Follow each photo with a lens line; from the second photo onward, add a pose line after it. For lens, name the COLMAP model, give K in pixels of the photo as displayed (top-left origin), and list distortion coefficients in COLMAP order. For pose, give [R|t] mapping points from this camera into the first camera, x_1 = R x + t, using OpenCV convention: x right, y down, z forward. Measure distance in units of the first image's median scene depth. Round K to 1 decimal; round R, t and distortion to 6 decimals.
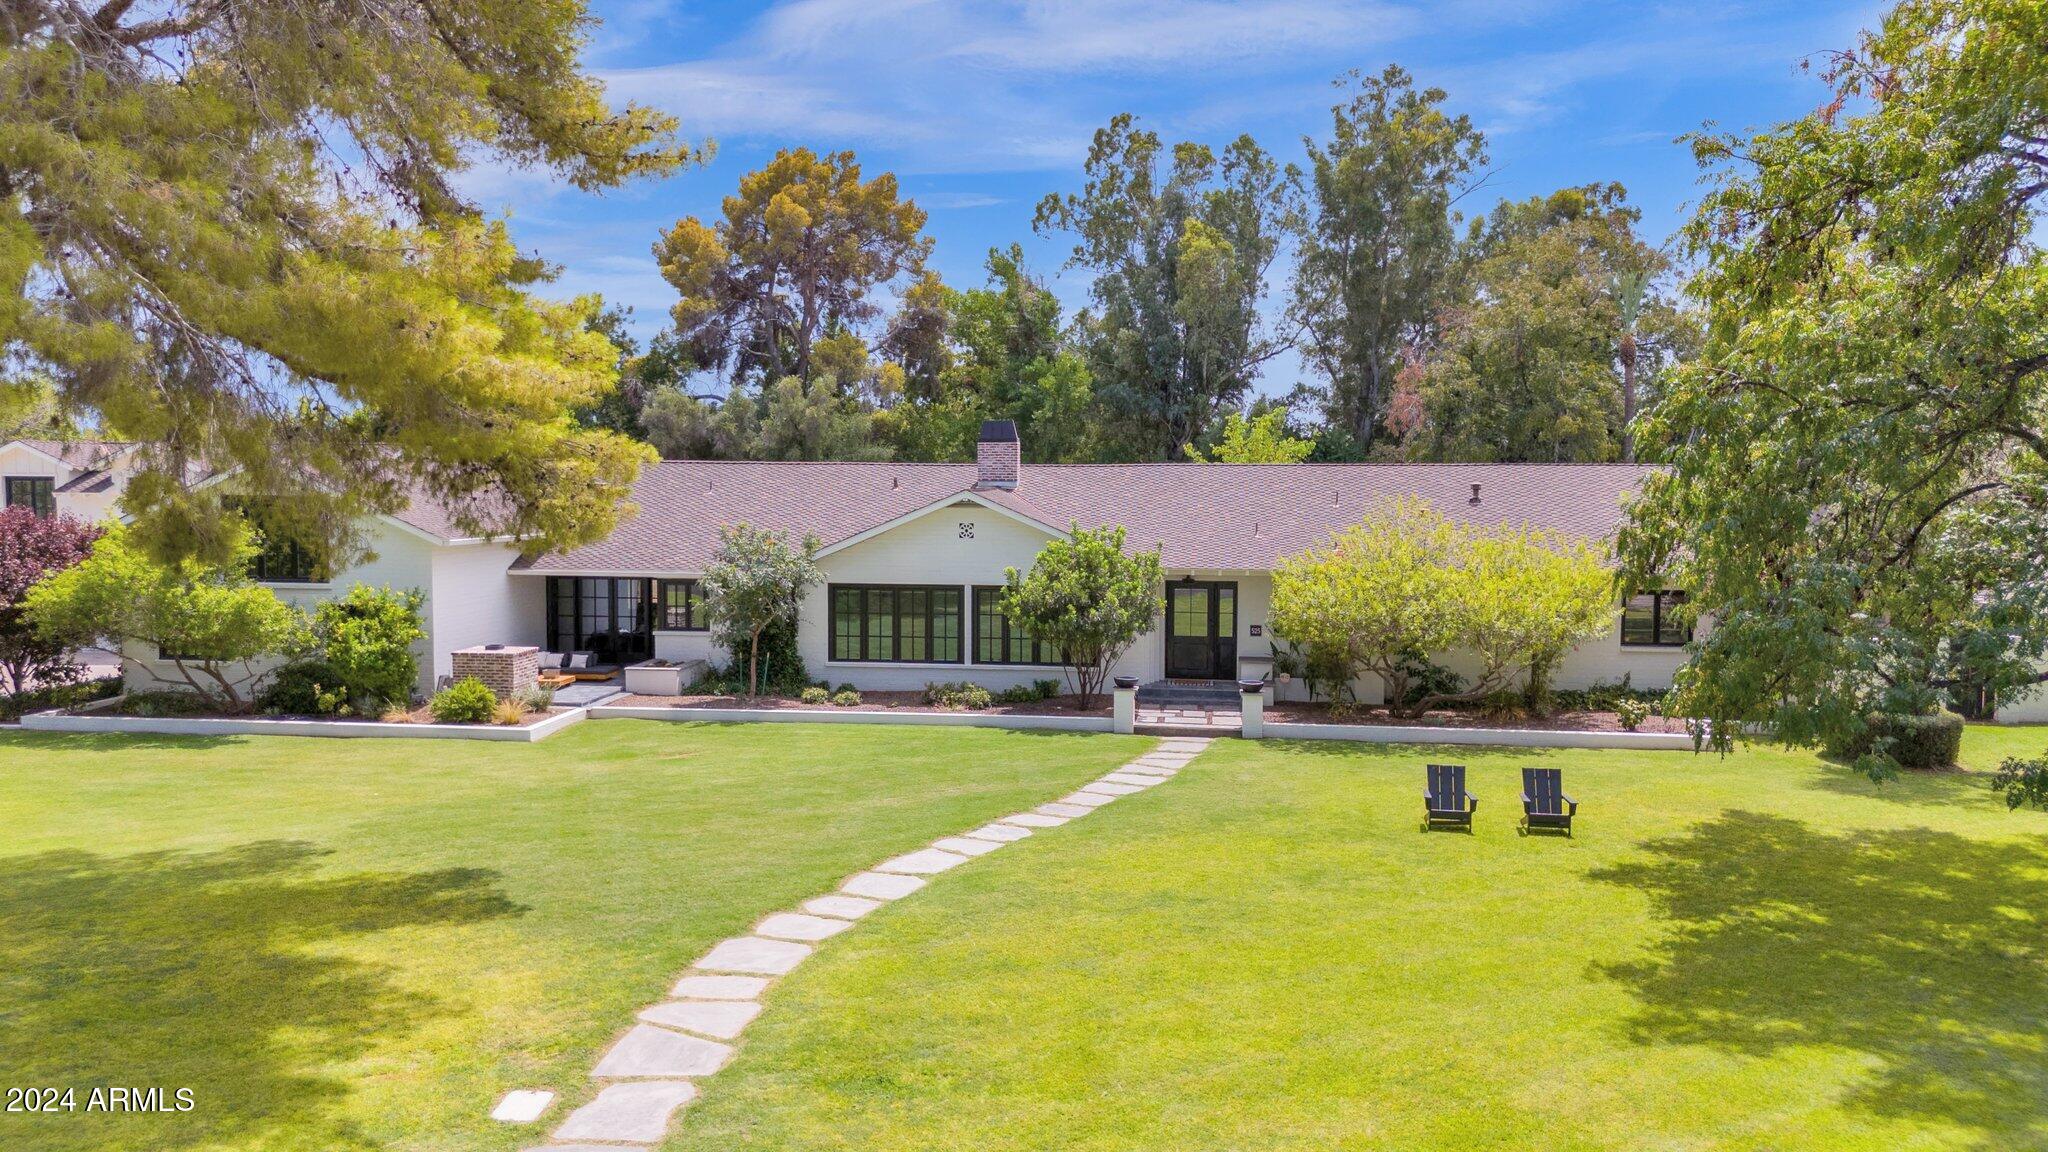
lens RADIAL K [[1550.3, 0, 1001.7], [0, 1550.3, 570.6], [0, 0, 1]] dist [0.065394, -0.063687]
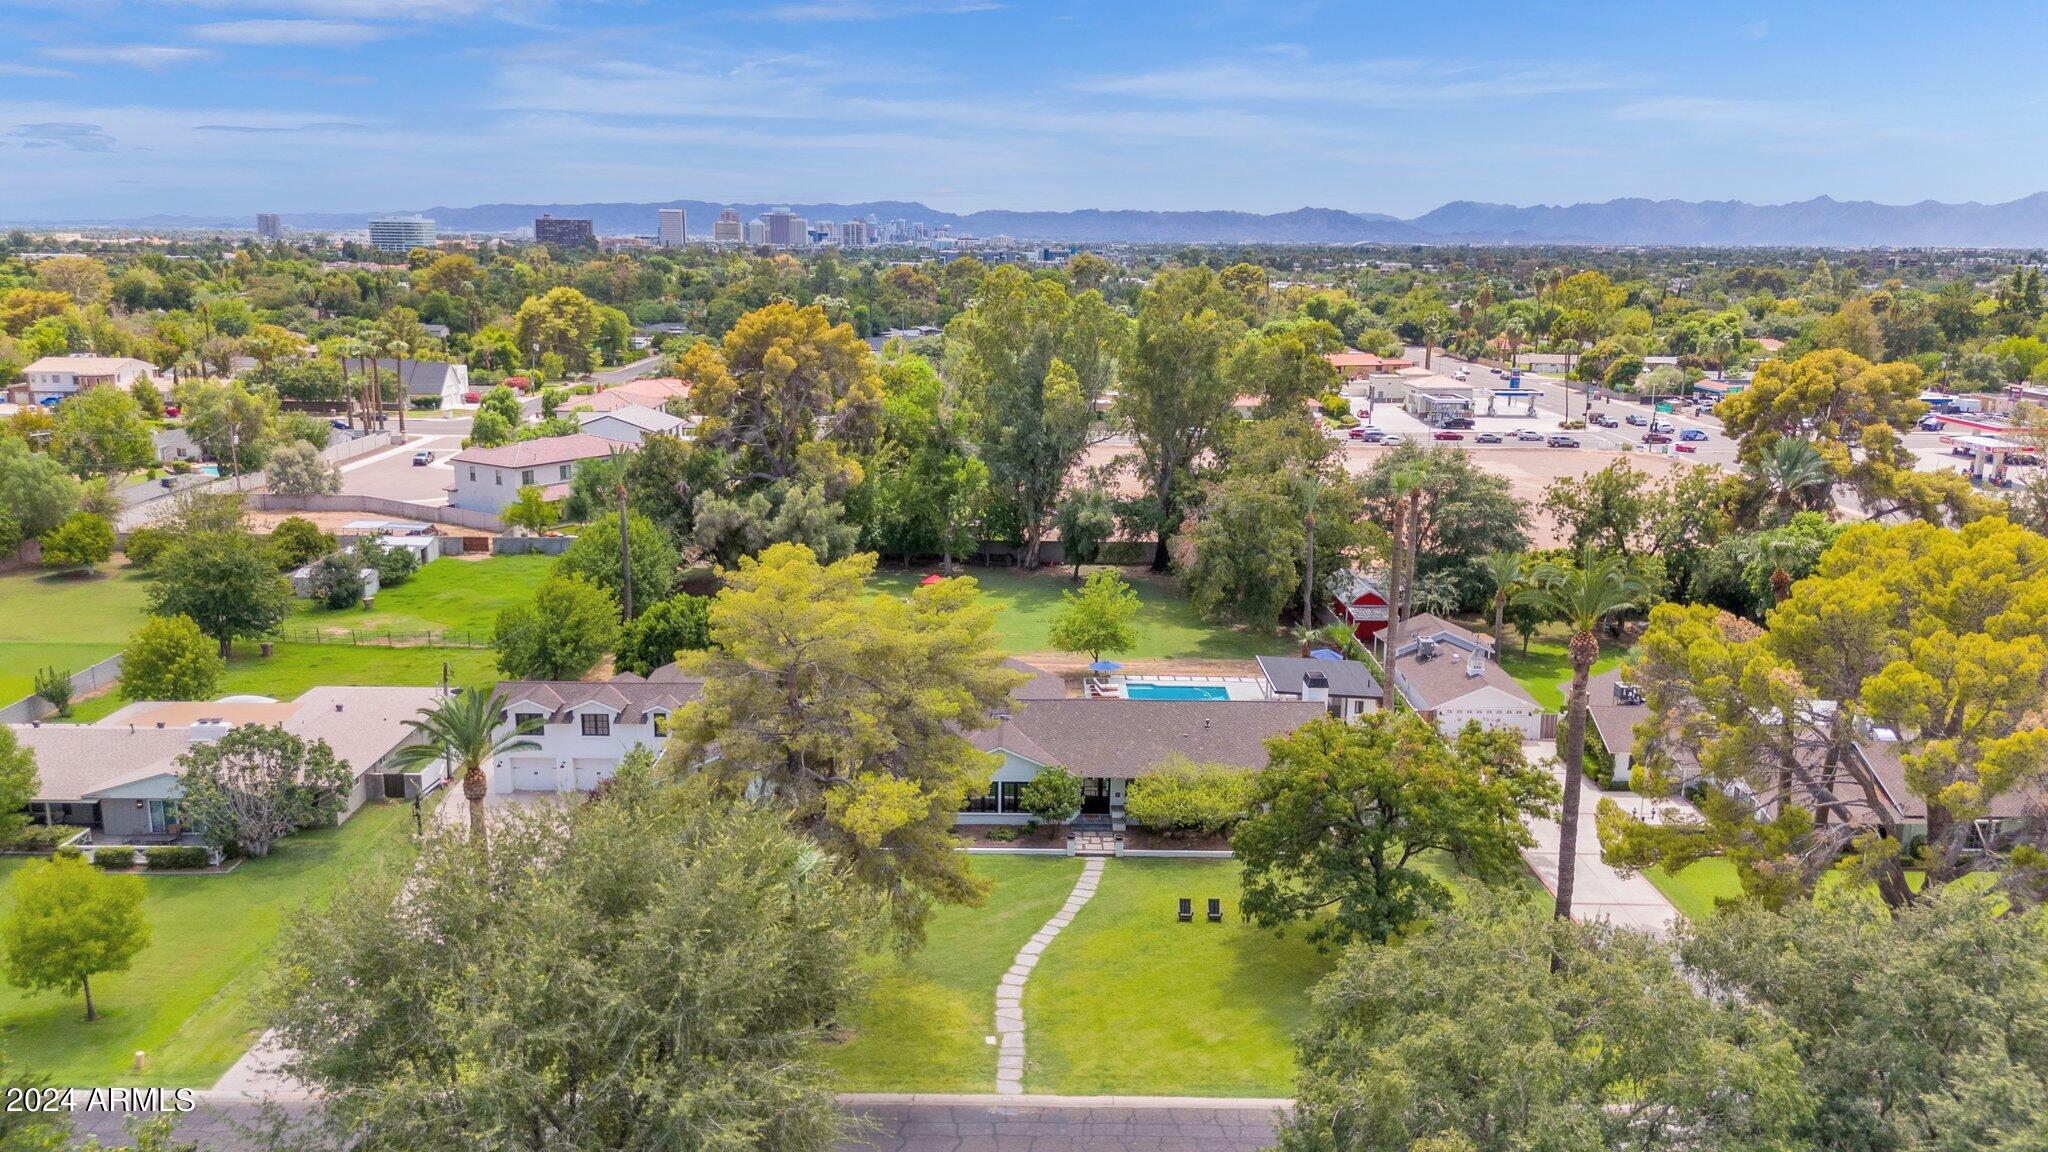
lens RADIAL K [[1548.4, 0, 1024.0], [0, 1548.4, 576.0], [0, 0, 1]] dist [0.099443, -0.111158]
pose [[0.990329, -0.022411, 0.136913, -0.332418], [0.001426, 0.988458, 0.151489, -0.726061], [-0.138728, -0.149829, 0.978931, -1.416259]]
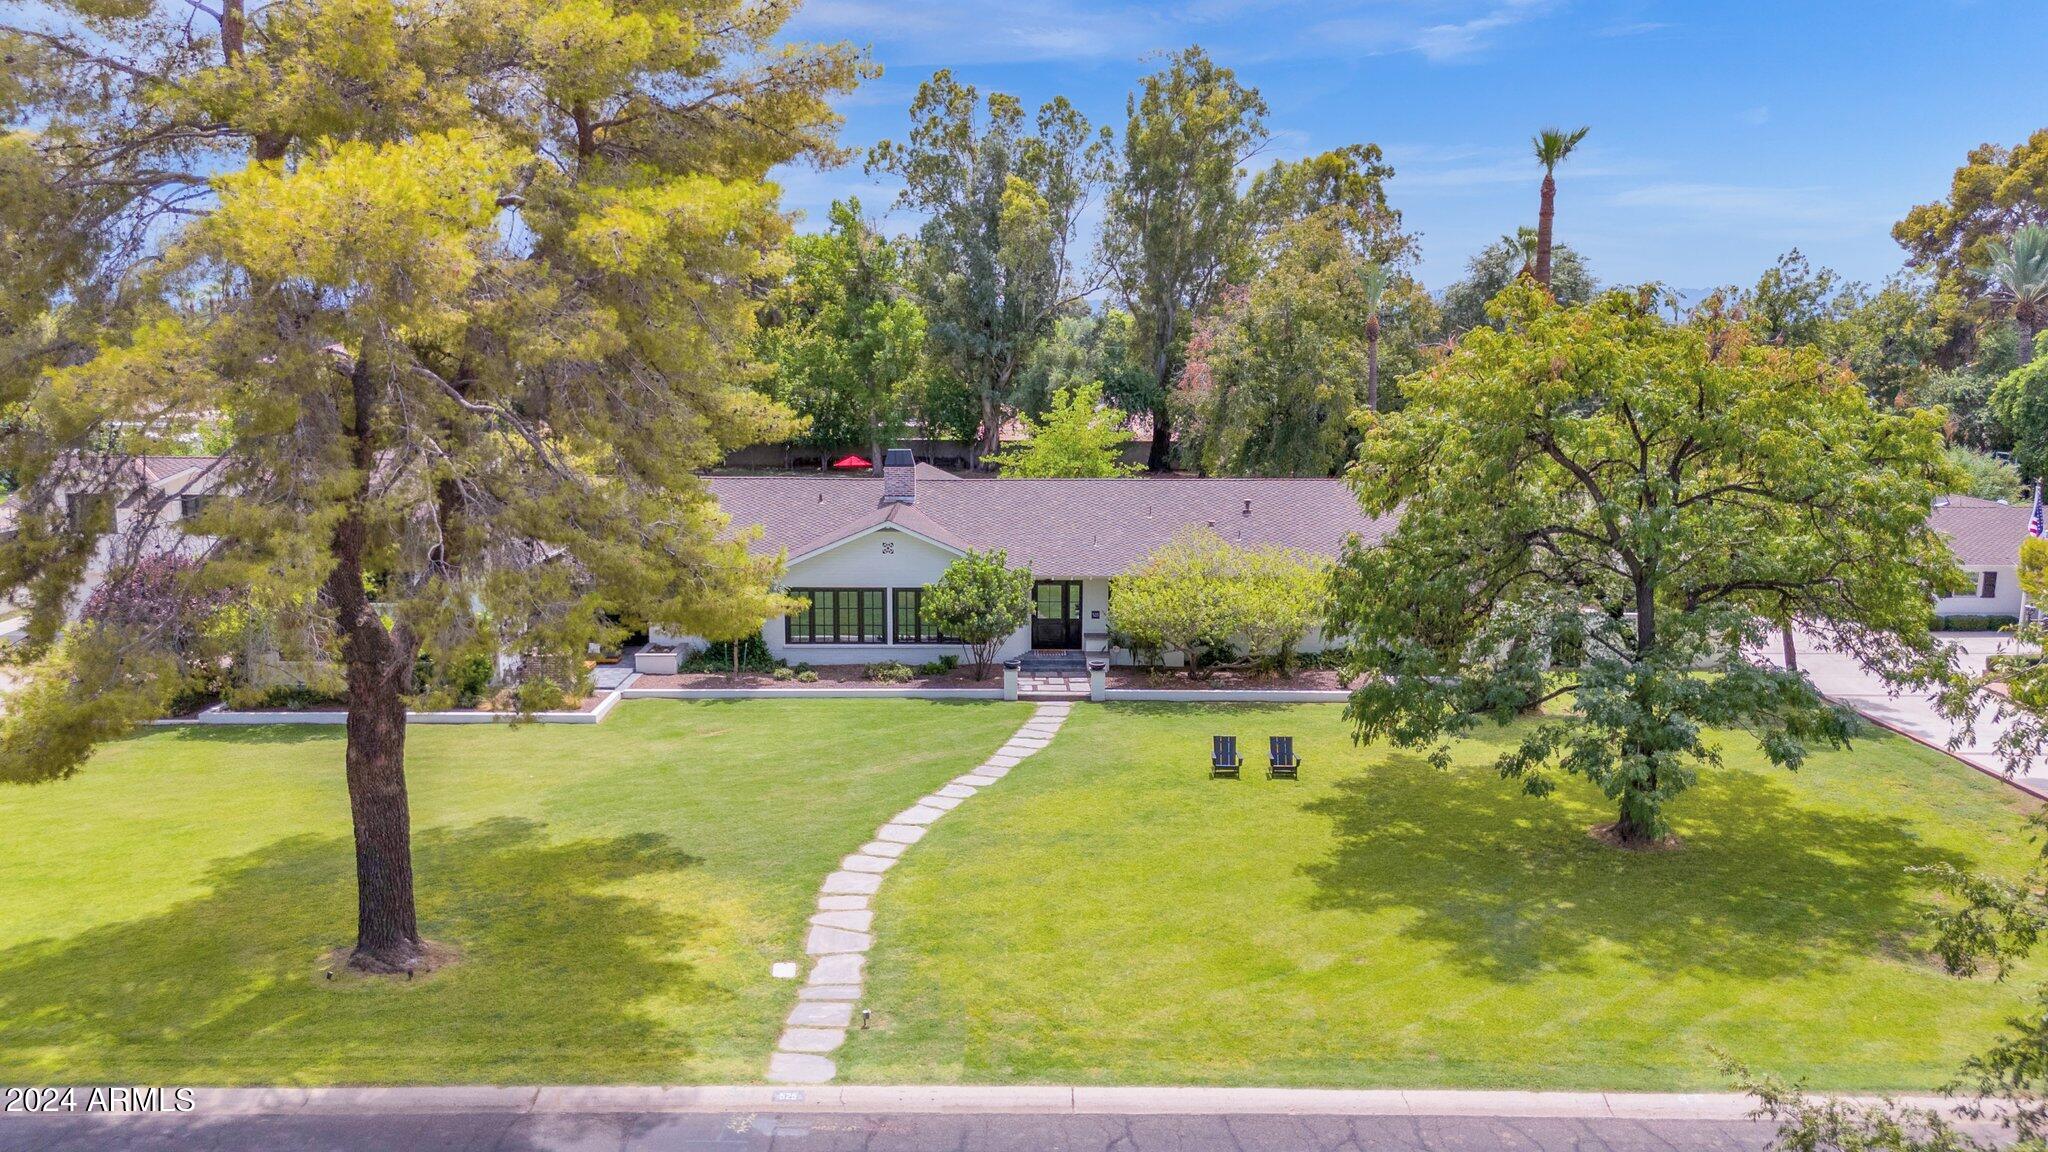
lens RADIAL K [[1548.4, 0, 1024.0], [0, 1548.4, 576.0], [0, 0, 1]] dist [0.099443, -0.111158]
pose [[0.989186, -0.019350, 0.145381, -0.112066], [0.005032, 0.995152, 0.098217, -0.145993], [-0.146577, -0.096424, 0.984489, -0.396598]]
